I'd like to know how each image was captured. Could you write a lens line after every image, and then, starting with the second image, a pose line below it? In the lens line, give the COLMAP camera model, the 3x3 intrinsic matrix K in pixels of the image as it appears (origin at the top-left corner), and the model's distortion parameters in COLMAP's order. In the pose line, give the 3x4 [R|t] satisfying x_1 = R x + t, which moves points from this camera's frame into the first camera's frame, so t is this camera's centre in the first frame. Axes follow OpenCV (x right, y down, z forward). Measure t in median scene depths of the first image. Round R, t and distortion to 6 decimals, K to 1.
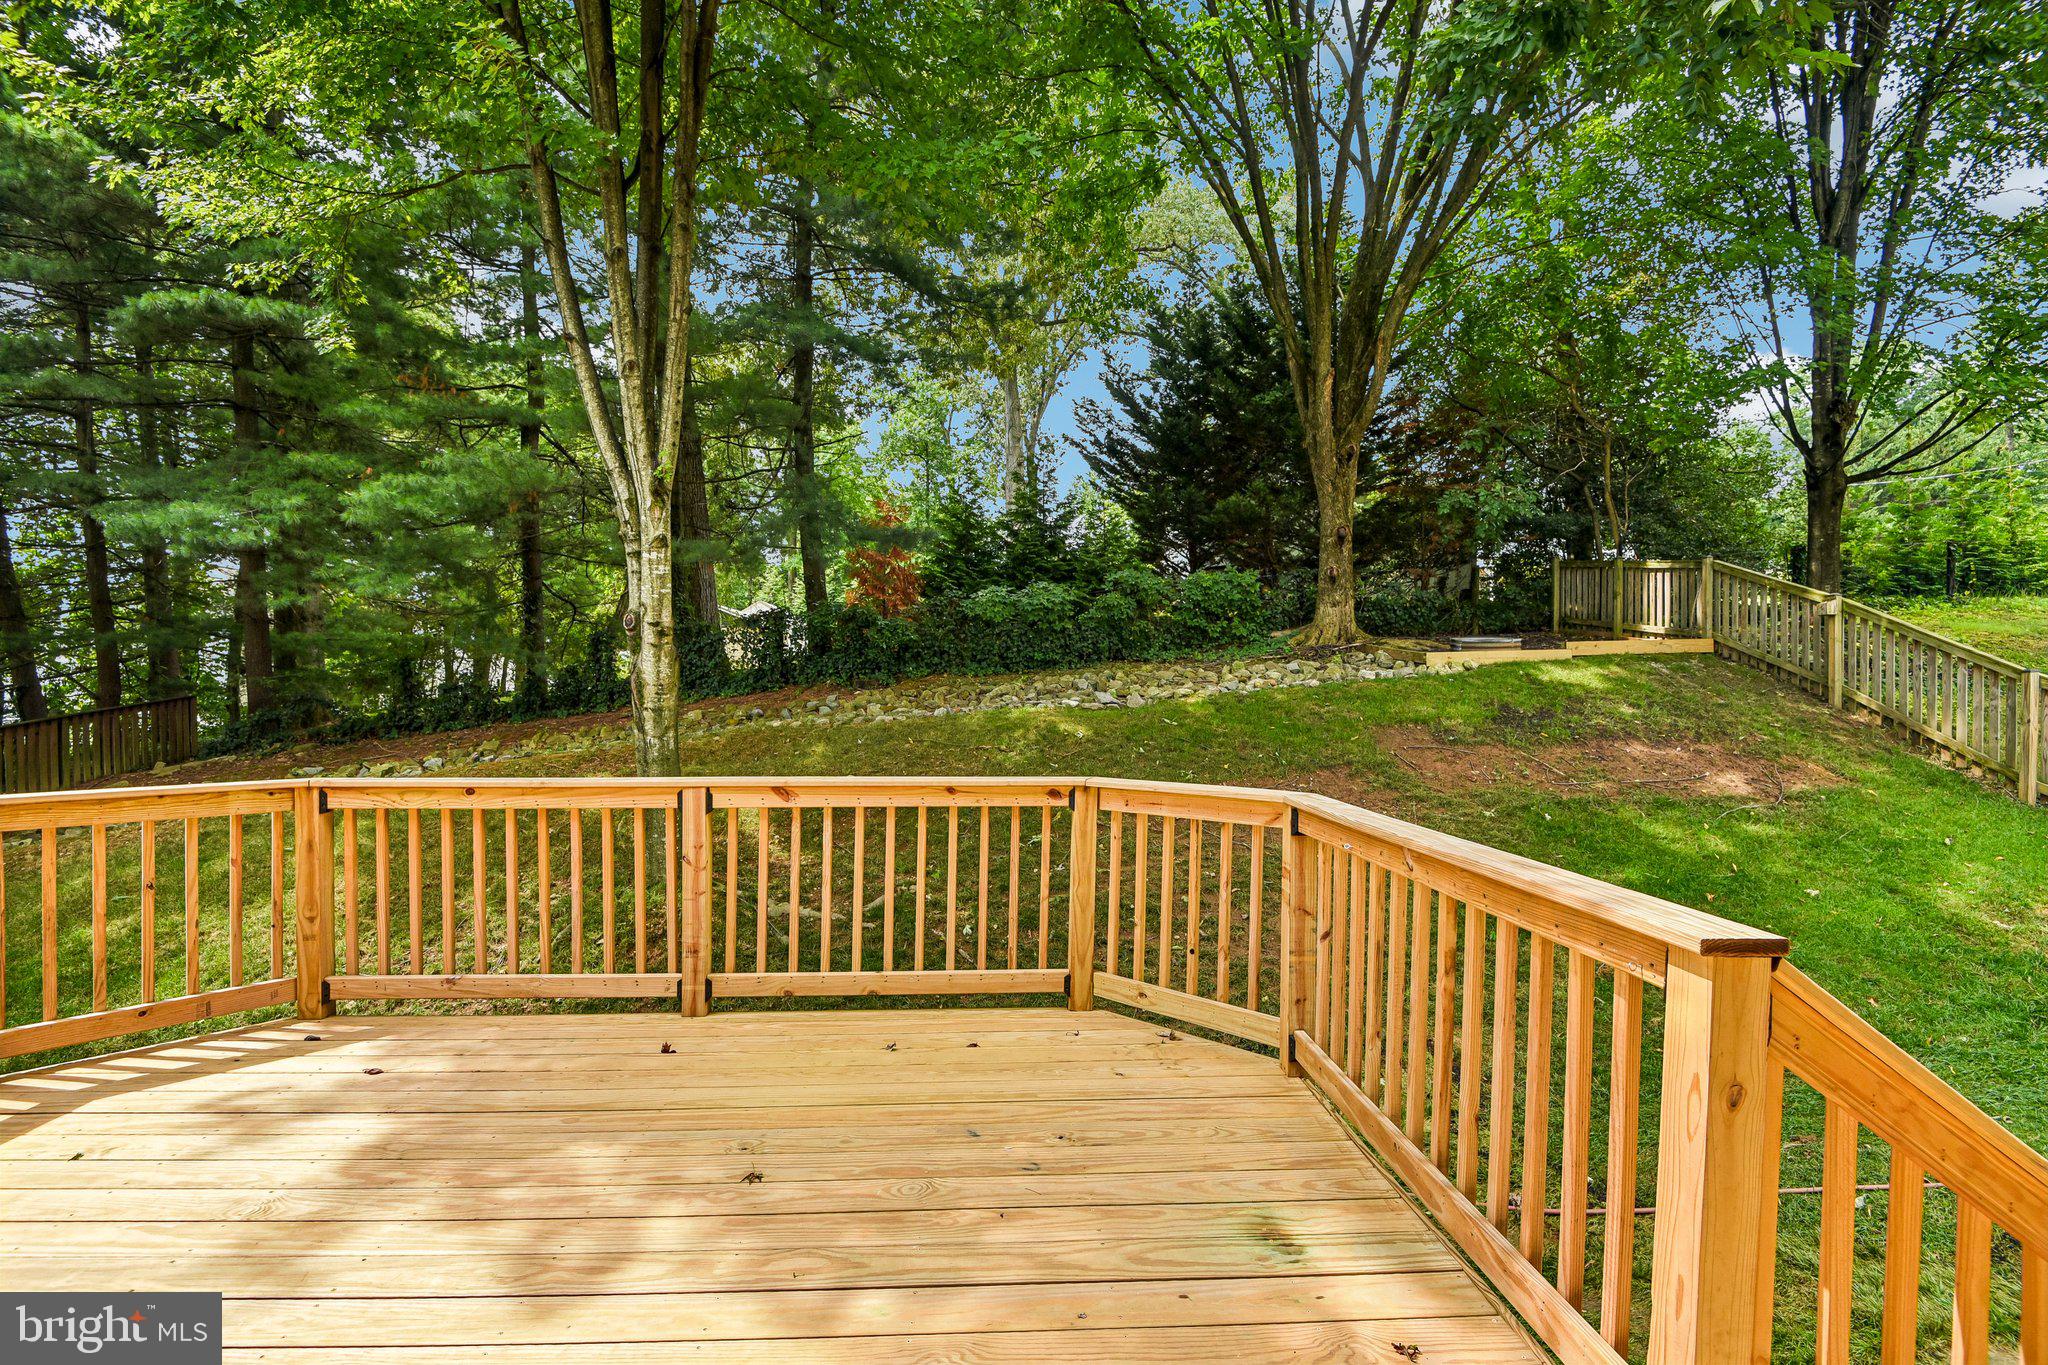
lens RADIAL K [[944.4, 0, 1031.7], [0, 944.4, 689.6], [0, 0, 1]] dist [-0.012938, -0.006506]
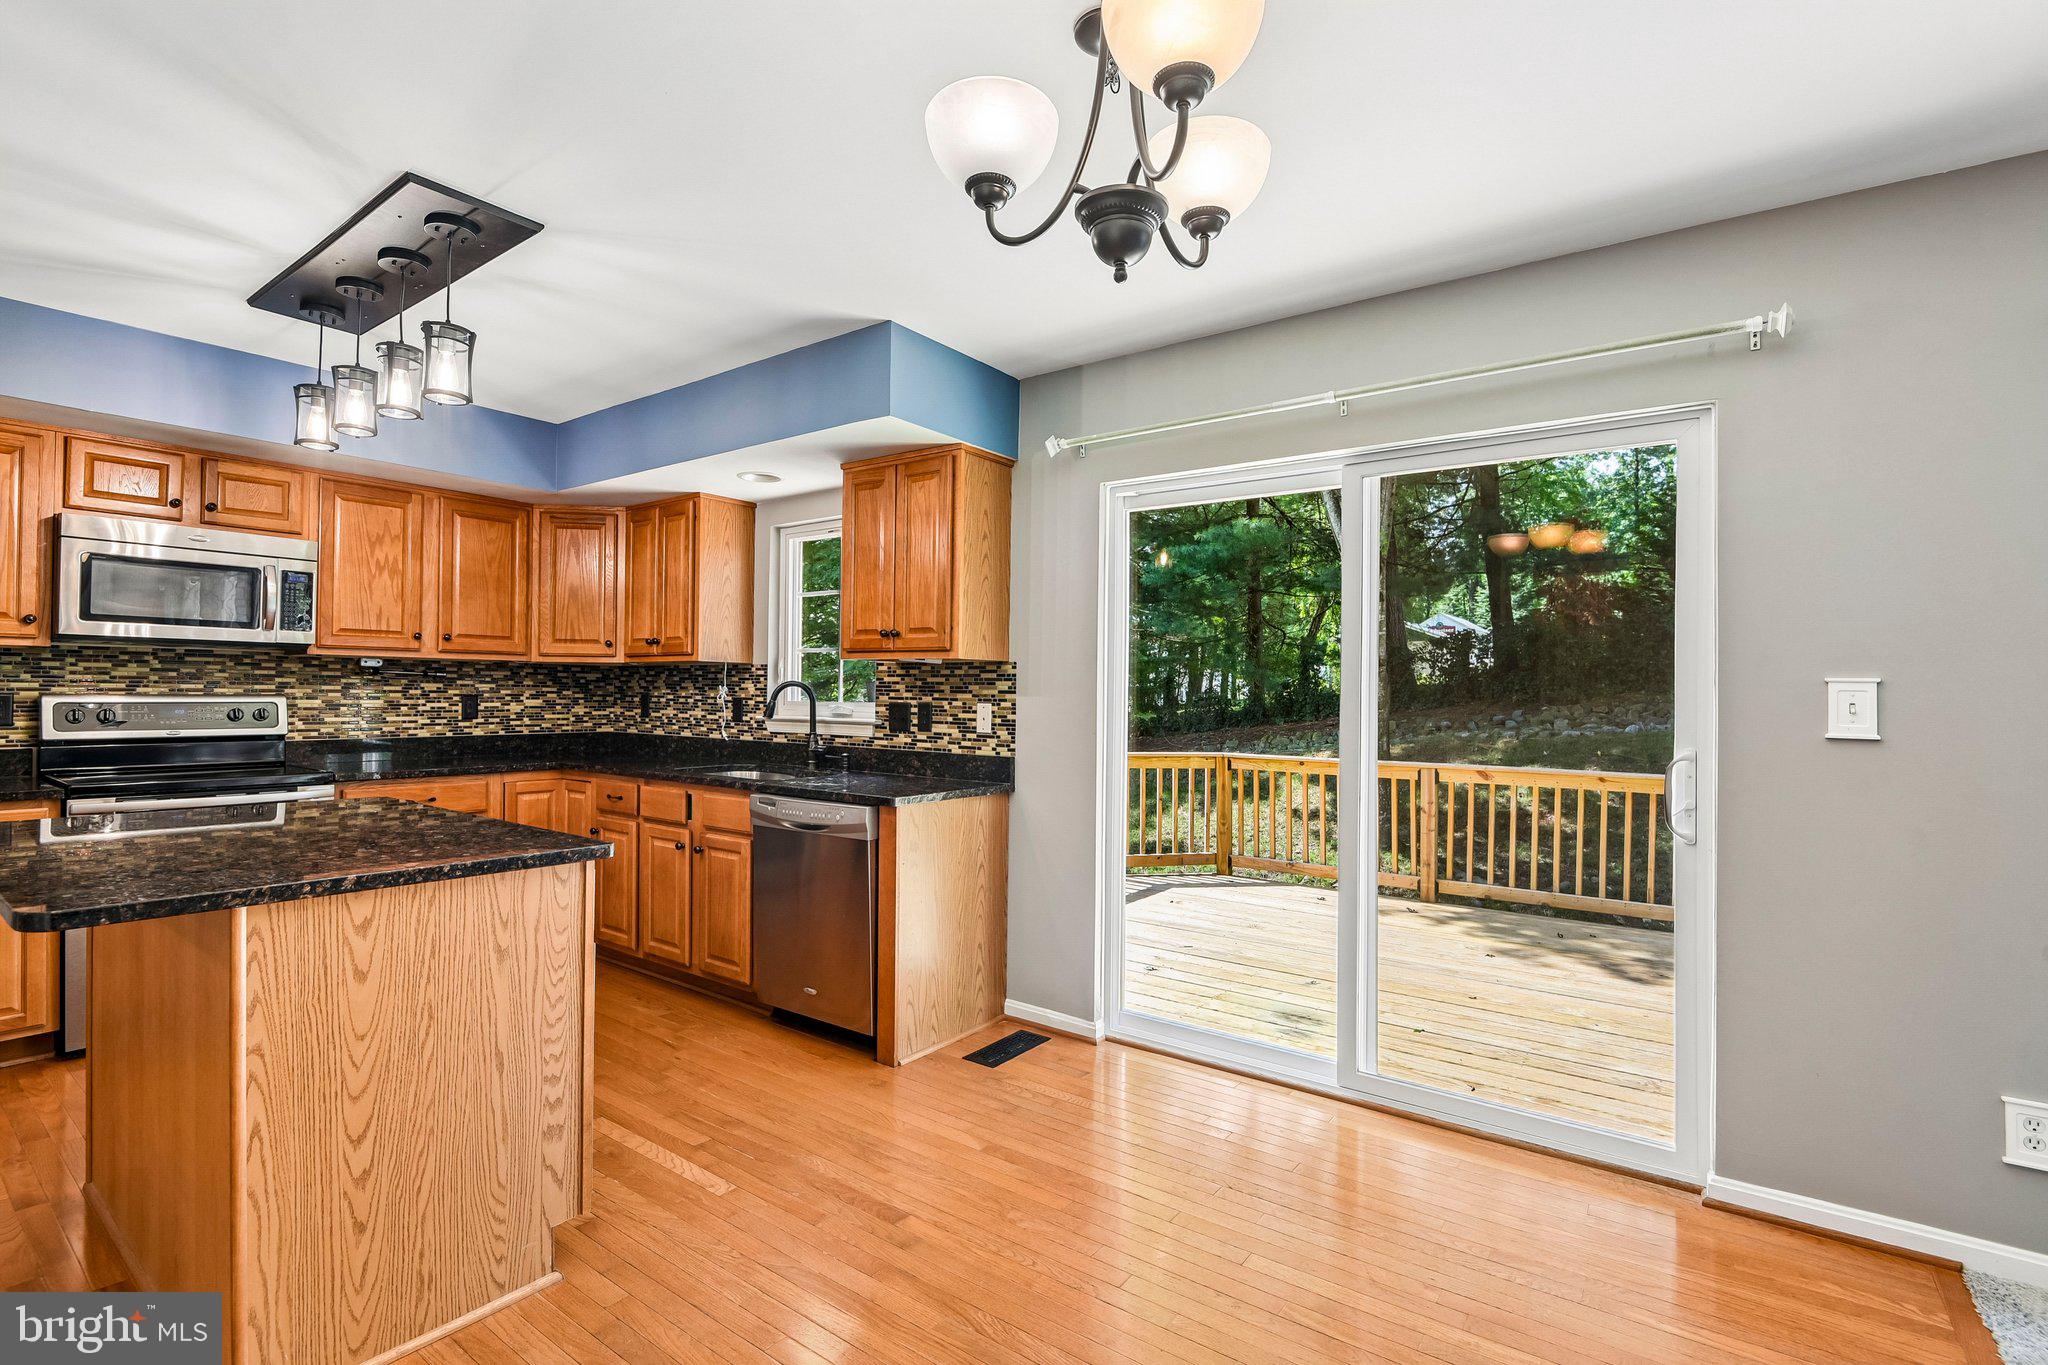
lens RADIAL K [[944.4, 0, 1024.5], [0, 944.4, 690.0], [0, 0, 1]] dist [-0.012938, -0.006506]
pose [[0.769954, 0.002567, -0.638094, 0.046332], [-0.009192, 0.999933, -0.007069, -0.005104], [0.638033, 0.011308, 0.769926, -0.218101]]
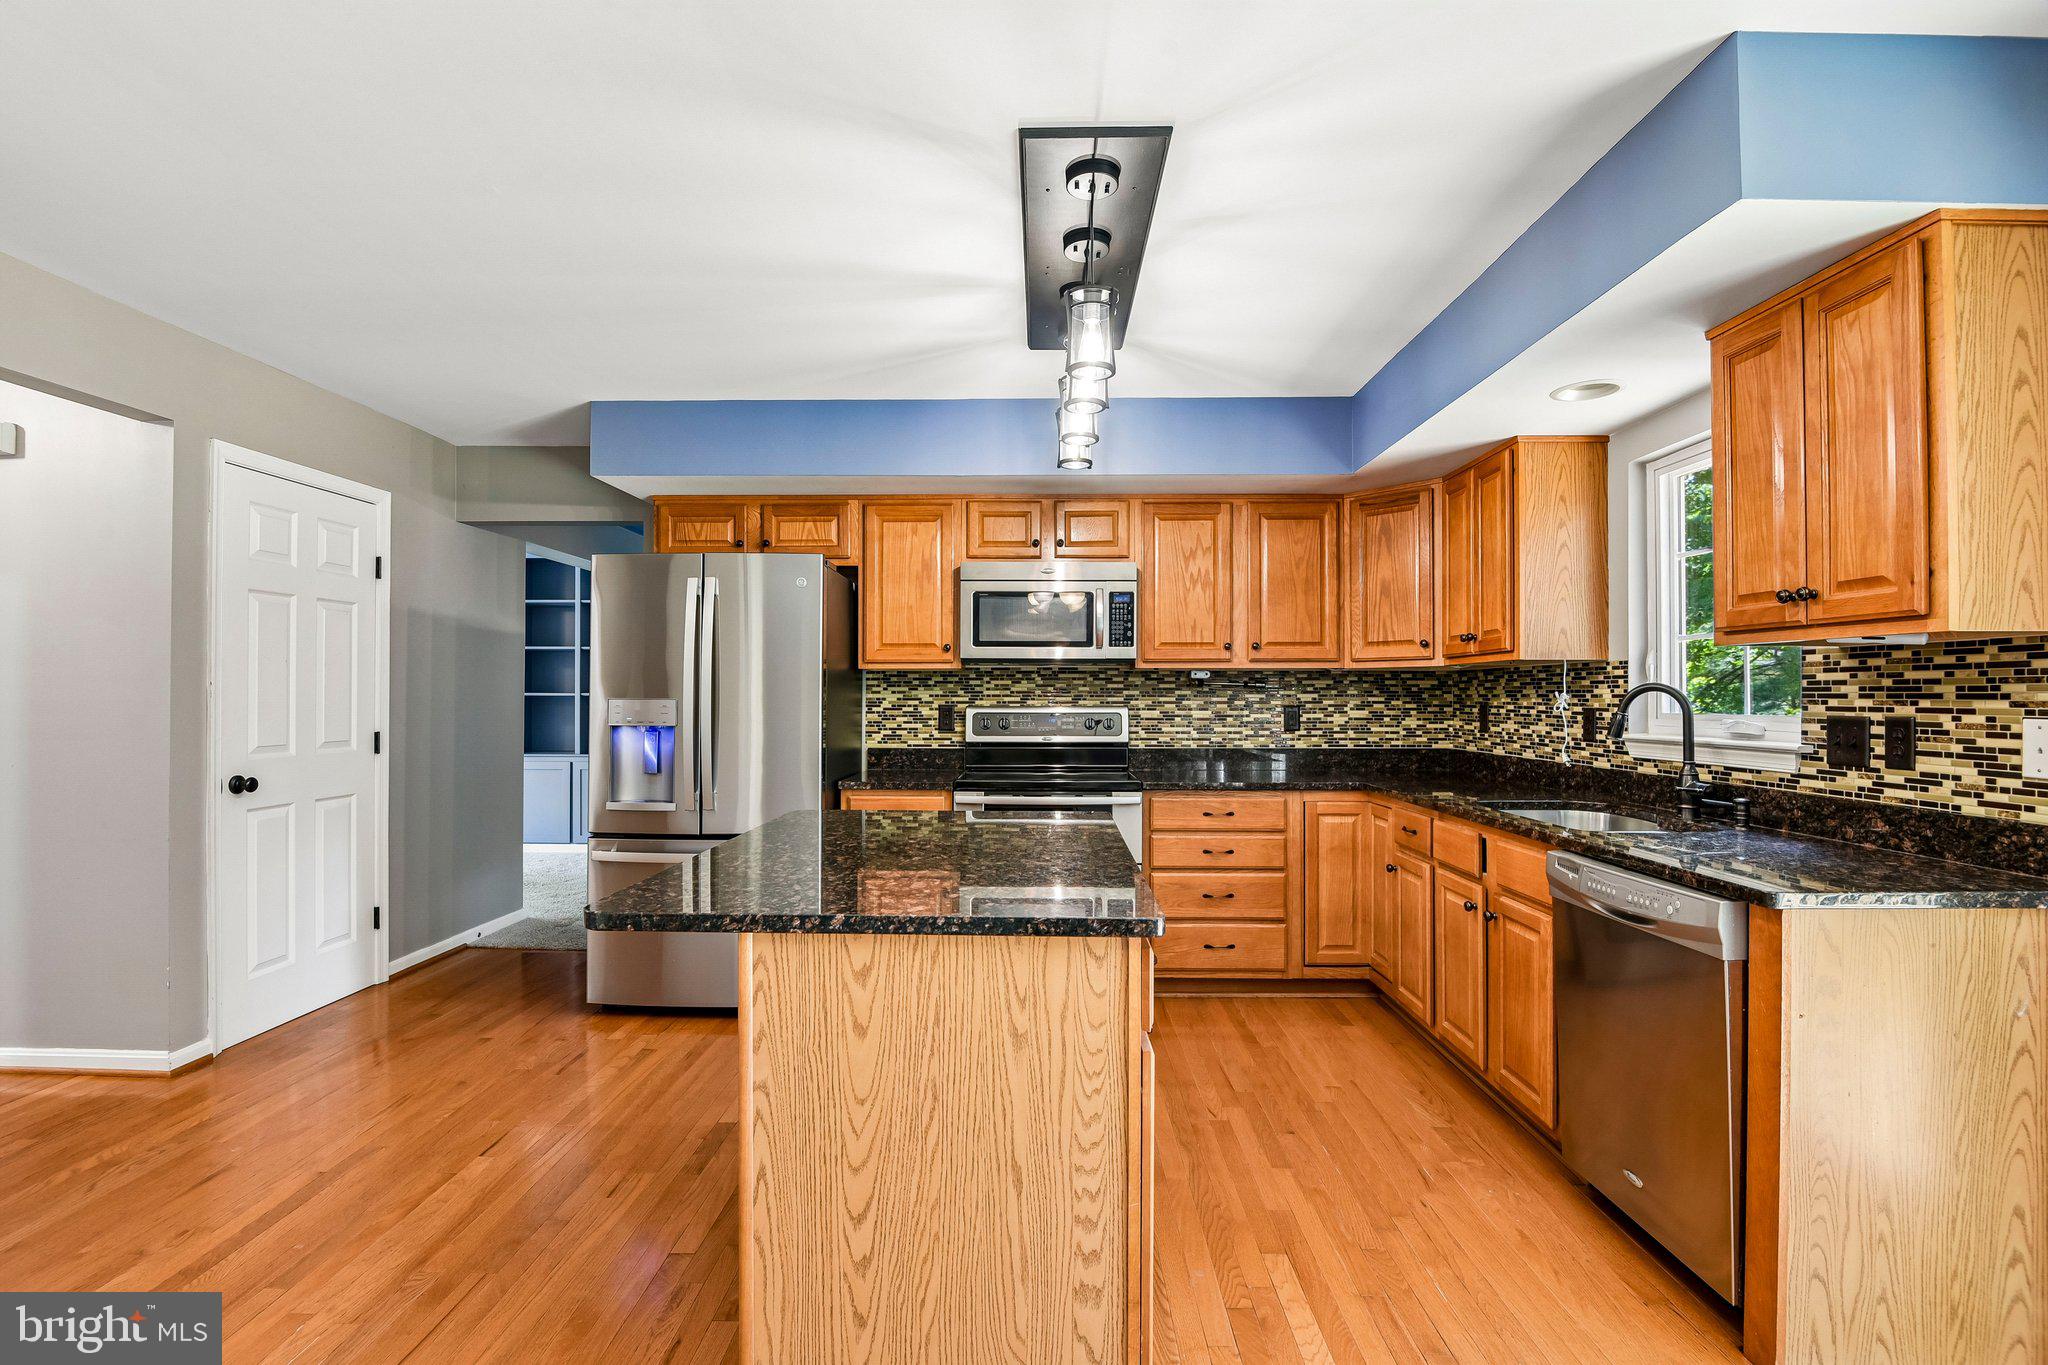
lens RADIAL K [[944.4, 0, 1021.4], [0, 944.4, 689.1], [0, 0, 1]] dist [-0.012938, -0.006506]
pose [[-0.078177, -0.012373, -0.996863, 0.006723], [-0.003110, 0.999921, -0.012167, -0.005332], [0.996935, 0.002149, -0.078209, -0.151182]]
